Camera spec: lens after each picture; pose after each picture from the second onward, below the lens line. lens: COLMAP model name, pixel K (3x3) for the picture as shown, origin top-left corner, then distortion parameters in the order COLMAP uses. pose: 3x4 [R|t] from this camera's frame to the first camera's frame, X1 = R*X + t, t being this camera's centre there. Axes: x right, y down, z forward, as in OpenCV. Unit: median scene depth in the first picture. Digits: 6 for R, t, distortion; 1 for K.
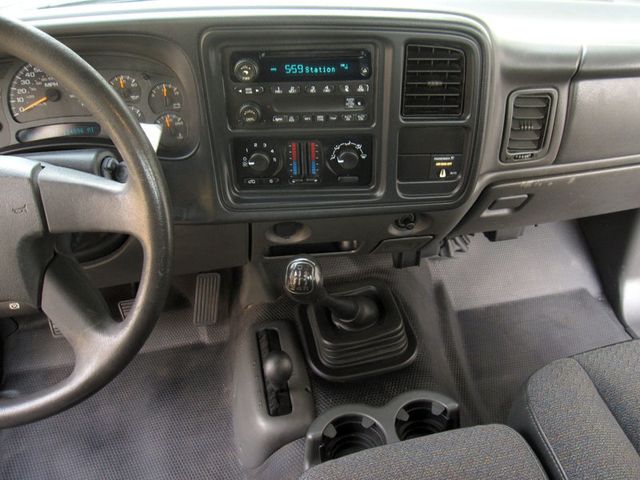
lens RADIAL K [[528.2, 0, 320.0], [0, 528.2, 240.0], [0, 0, 1]] dist [-0.063592, 0.004173]
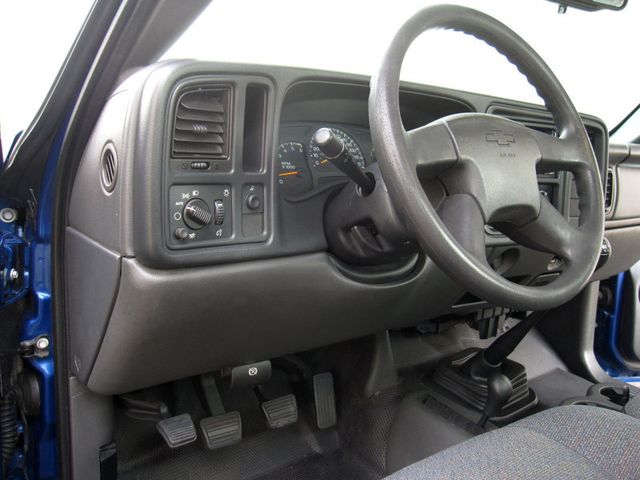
lens RADIAL K [[528.2, 0, 320.0], [0, 528.2, 240.0], [0, 0, 1]] dist [-0.063592, 0.004173]
pose [[0.913700, -0.016929, 0.406037, -1.066149], [0.182513, 0.909795, -0.372775, 0.355257], [-0.363100, 0.414711, 0.834369, 0.070370]]
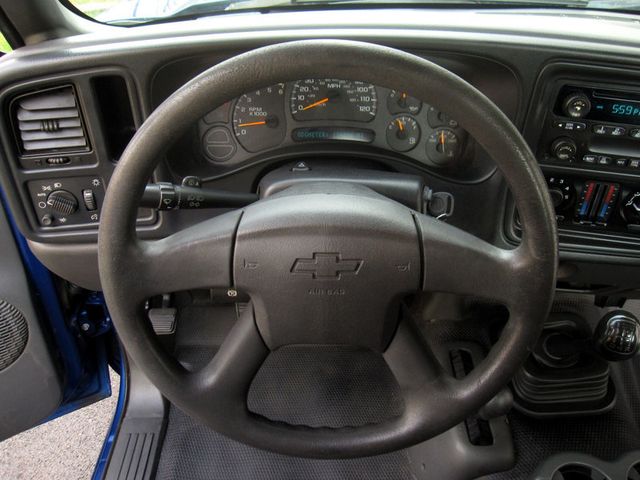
lens RADIAL K [[528.2, 0, 320.0], [0, 528.2, 240.0], [0, 0, 1]] dist [-0.063592, 0.004173]
pose [[0.980362, 0.145150, -0.133501, -0.374633], [-0.141021, 0.989201, 0.039931, -0.049886], [0.137856, -0.020321, 0.990244, 0.009812]]
